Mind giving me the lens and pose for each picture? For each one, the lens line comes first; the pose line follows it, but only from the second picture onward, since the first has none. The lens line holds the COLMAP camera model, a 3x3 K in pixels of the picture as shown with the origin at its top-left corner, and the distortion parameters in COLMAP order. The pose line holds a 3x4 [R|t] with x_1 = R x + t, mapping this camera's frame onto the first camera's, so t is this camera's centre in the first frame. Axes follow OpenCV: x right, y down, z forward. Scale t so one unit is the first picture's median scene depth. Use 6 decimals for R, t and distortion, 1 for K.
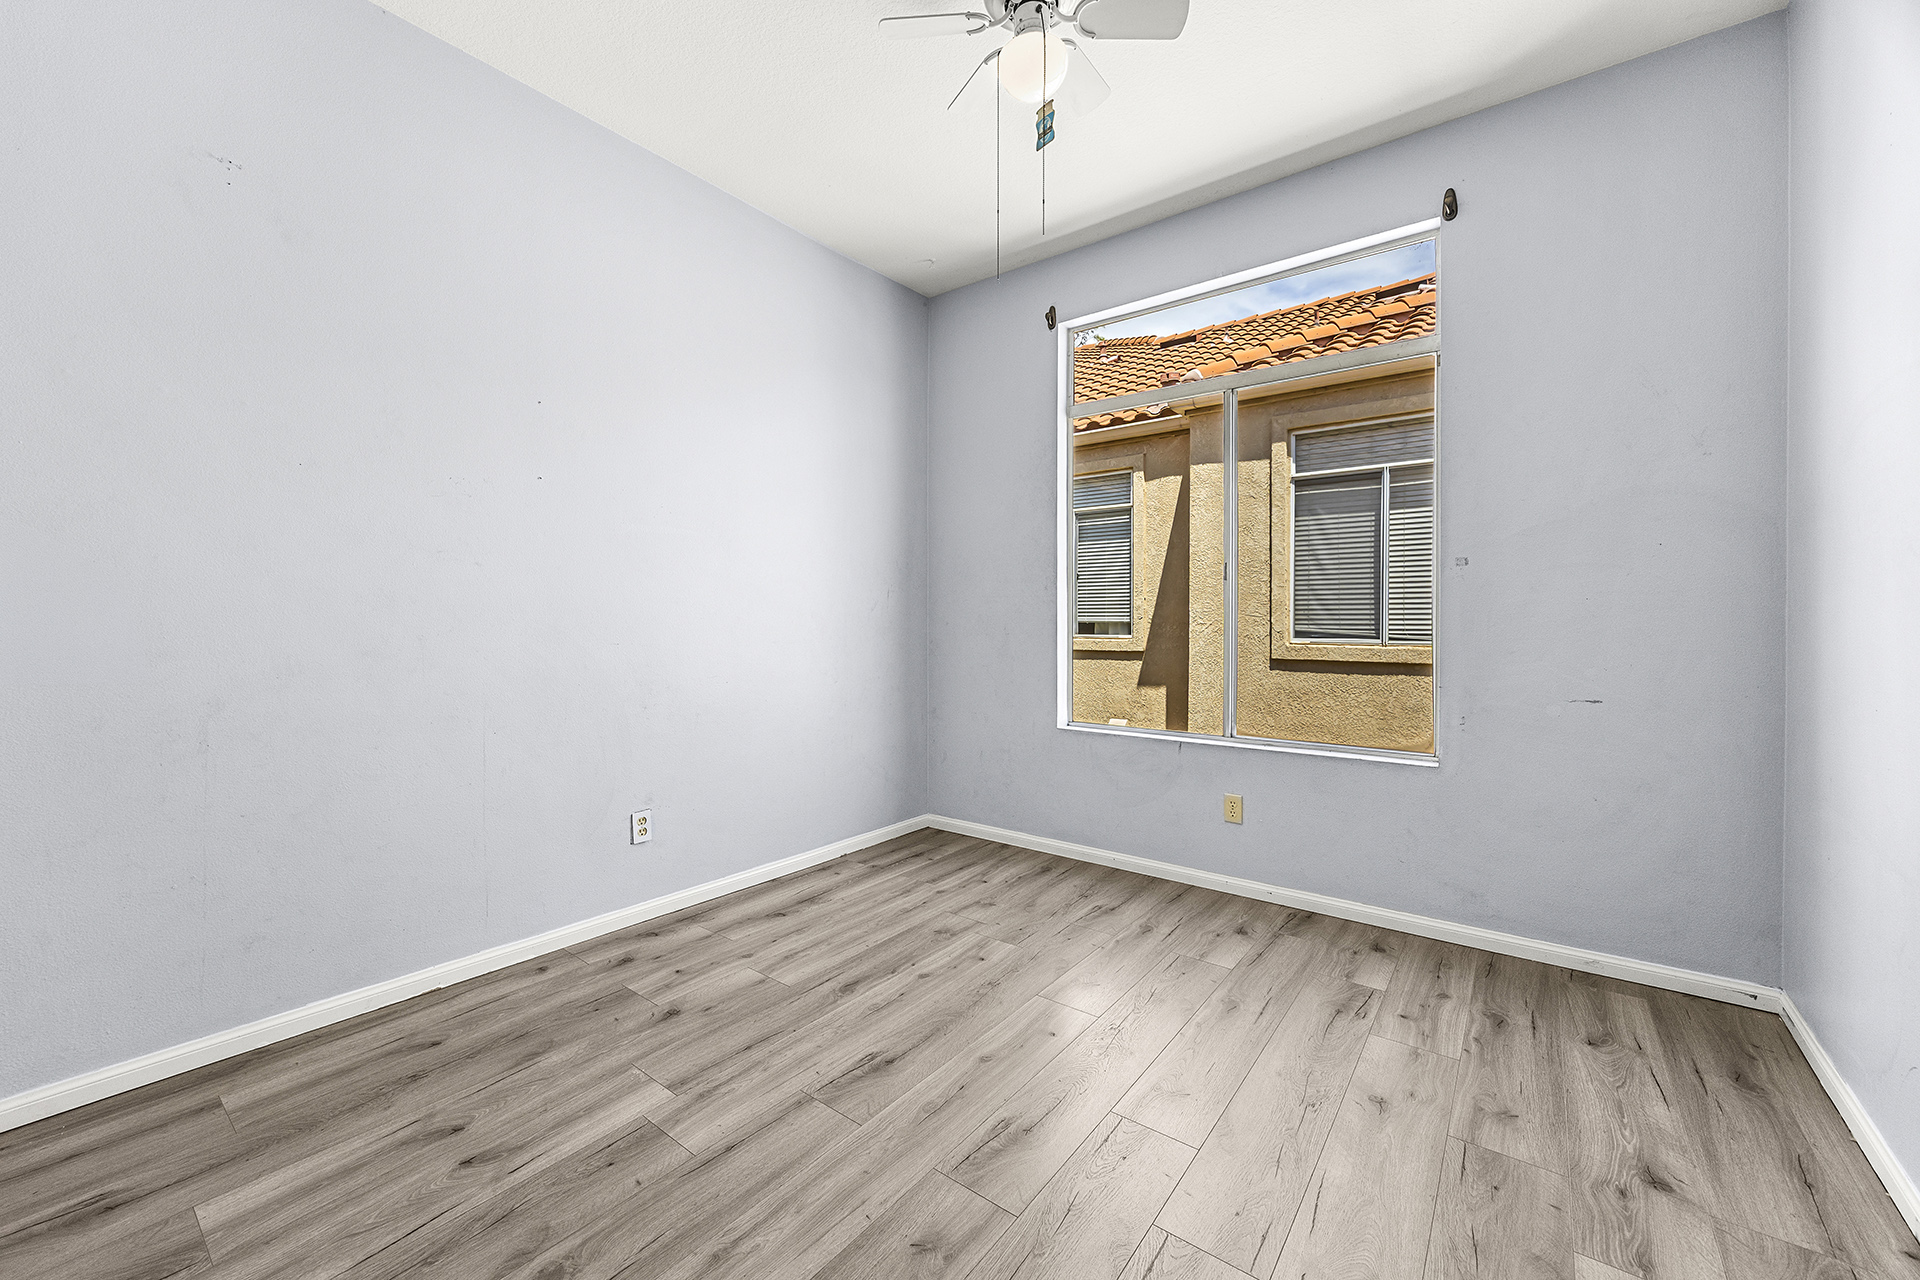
lens RADIAL K [[730.9, 0, 959.7], [0, 730.9, 627.7], [0, 0, 1]] dist [-0.001067, -0.000162]
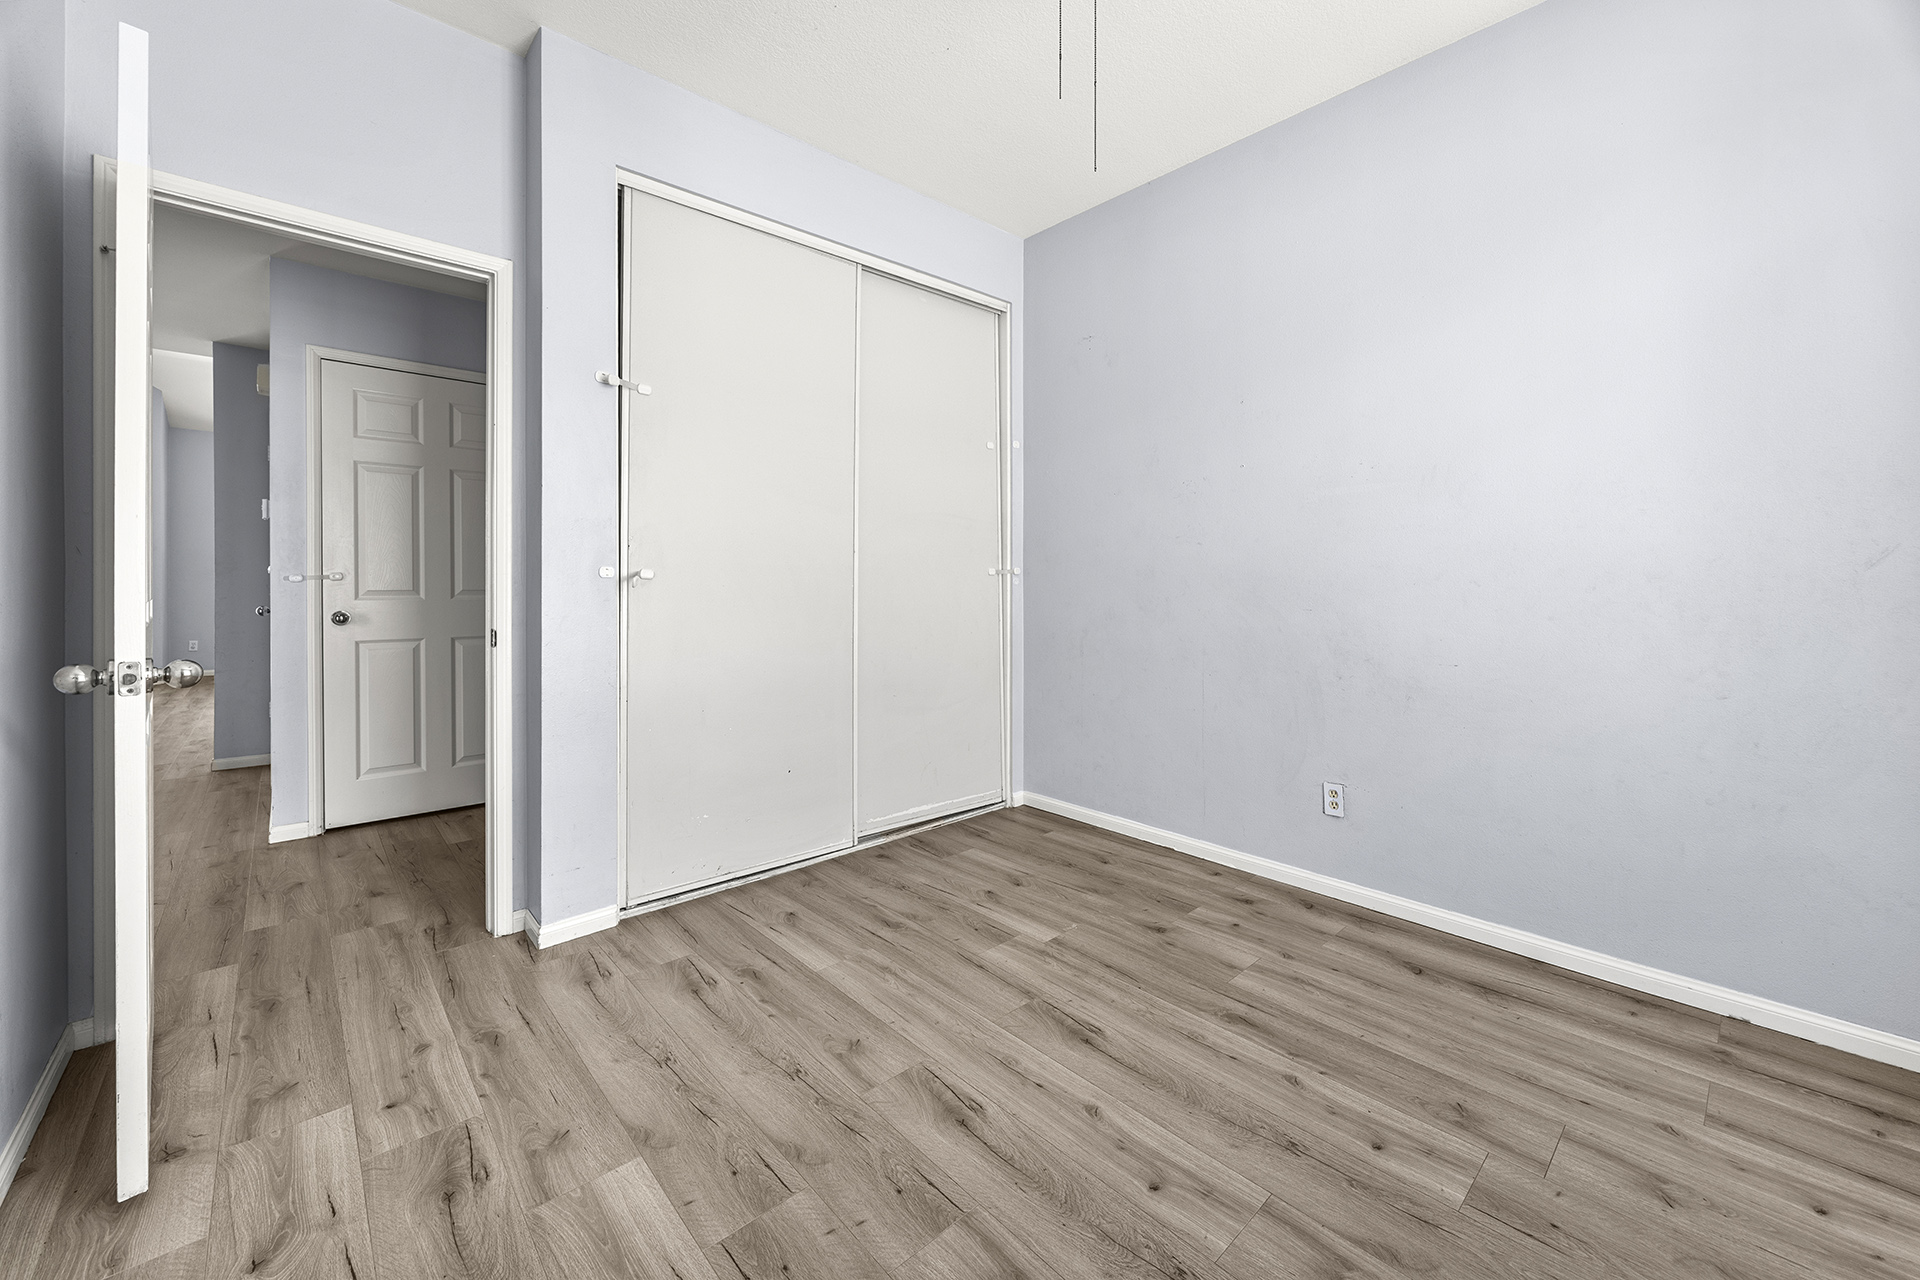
lens RADIAL K [[730.9, 0, 959.7], [0, 730.9, 627.7], [0, 0, 1]] dist [-0.001067, -0.000162]
pose [[-0.160847, 0.052553, -0.985579, 0.683136], [-0.008337, 0.998473, 0.054601, -0.002549], [0.986944, 0.016999, -0.160163, 0.783067]]
